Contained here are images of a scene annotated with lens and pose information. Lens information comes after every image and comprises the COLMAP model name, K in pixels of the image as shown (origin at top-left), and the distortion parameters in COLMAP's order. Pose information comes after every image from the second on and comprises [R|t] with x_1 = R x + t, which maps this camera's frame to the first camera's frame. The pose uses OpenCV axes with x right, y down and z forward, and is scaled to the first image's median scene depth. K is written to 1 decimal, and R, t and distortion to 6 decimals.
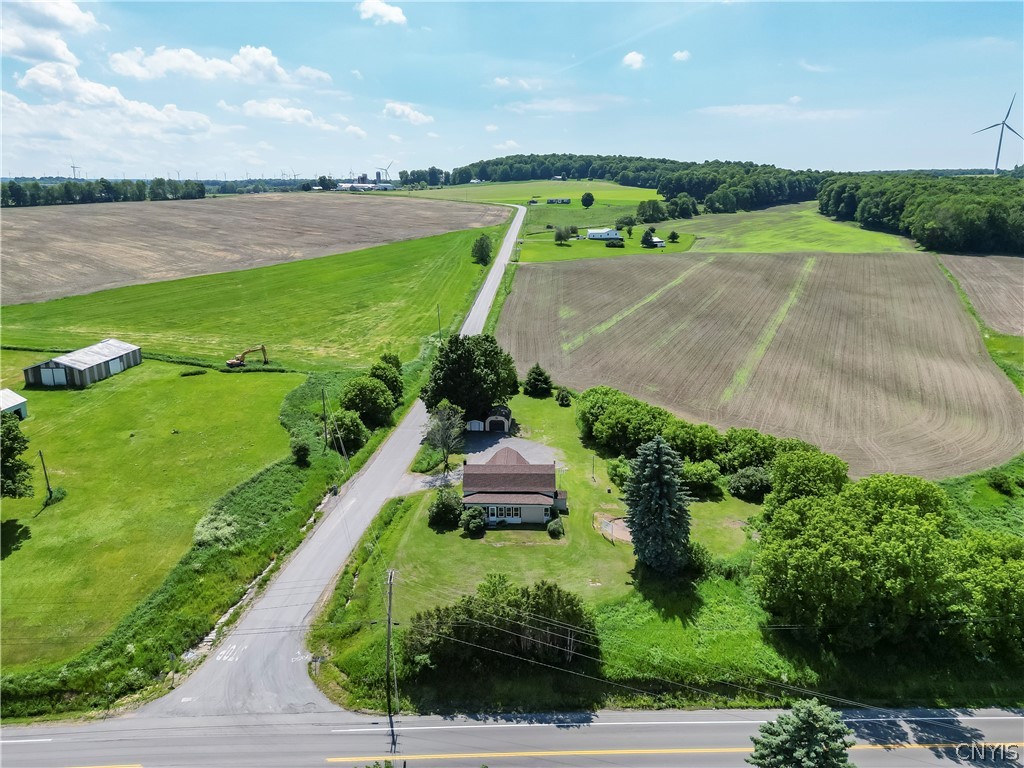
lens RADIAL K [[712.1, 0, 512.0], [0, 712.1, 384.0], [0, 0, 1]] dist [0.077865, -0.087987]
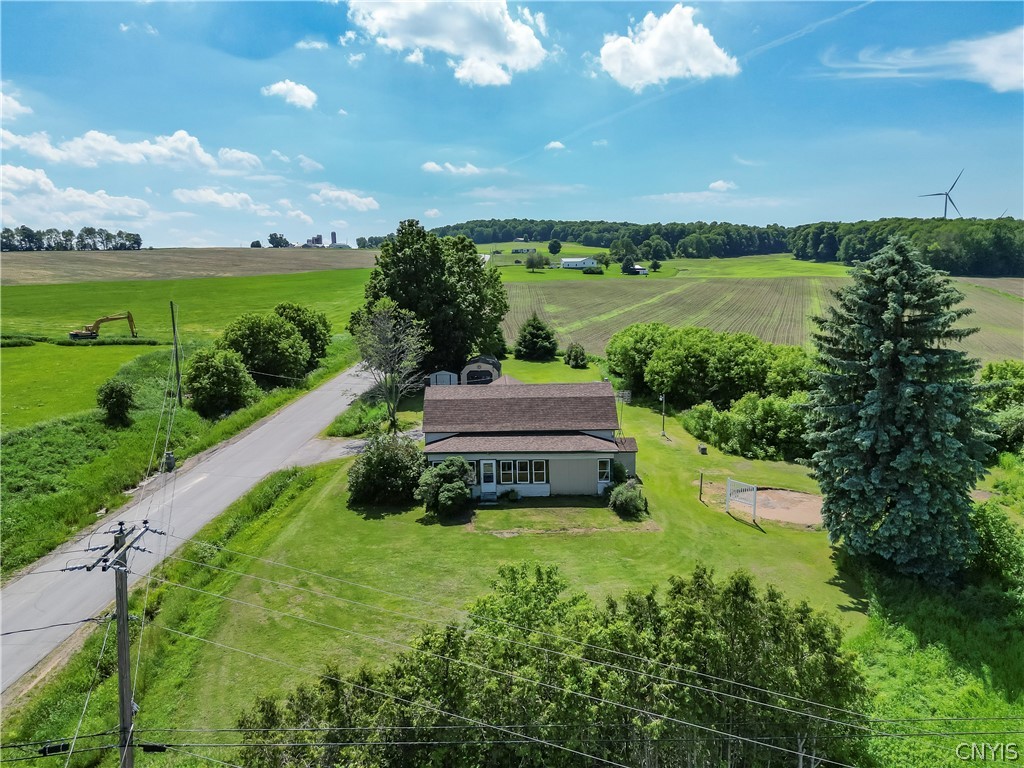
lens RADIAL K [[712.1, 0, 512.0], [0, 712.1, 384.0], [0, 0, 1]] dist [0.077865, -0.087987]
pose [[0.998364, -0.014592, 0.055282, -0.029863], [0.020742, 0.993451, -0.112362, 0.142984], [-0.053280, 0.113324, 0.992128, 0.435818]]
